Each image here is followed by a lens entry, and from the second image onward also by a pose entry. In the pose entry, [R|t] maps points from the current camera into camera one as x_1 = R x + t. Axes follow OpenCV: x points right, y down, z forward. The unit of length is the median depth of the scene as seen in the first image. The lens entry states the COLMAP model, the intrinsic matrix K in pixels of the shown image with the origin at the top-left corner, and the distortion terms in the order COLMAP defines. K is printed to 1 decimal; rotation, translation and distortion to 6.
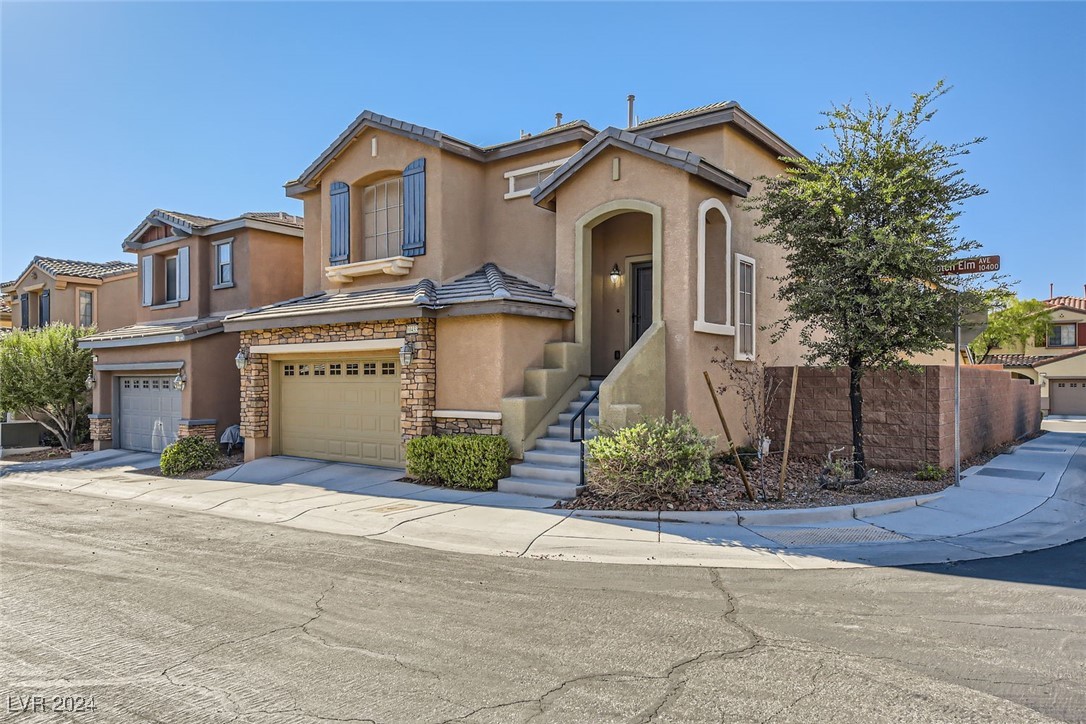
lens RADIAL K [[709.8, 0, 543.1], [0, 709.8, 382.7], [0, 0, 1]] dist [-0.001482, -0.000099]
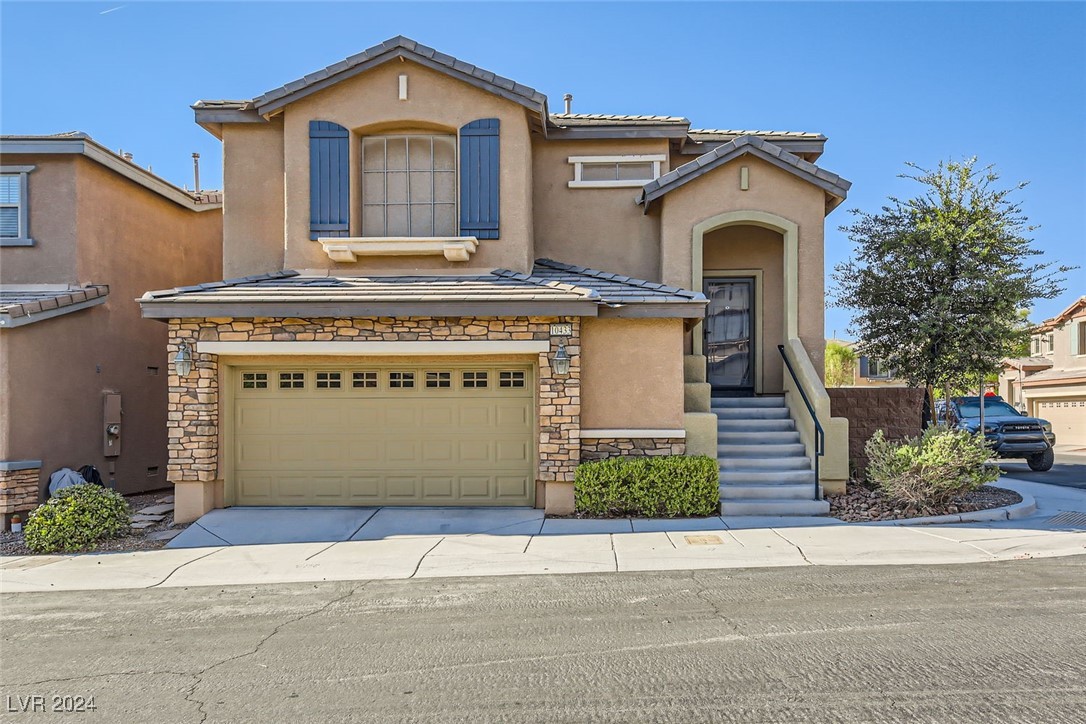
lens RADIAL K [[772.9, 0, 544.7], [0, 772.9, 414.8], [0, 0, 1]] dist [0.010043, 0.004500]
pose [[0.812713, 0.001587, 0.582662, -0.634585], [0.003545, 0.999964, -0.007669, 0.024886], [-0.582654, 0.008298, 0.812678, 0.261760]]
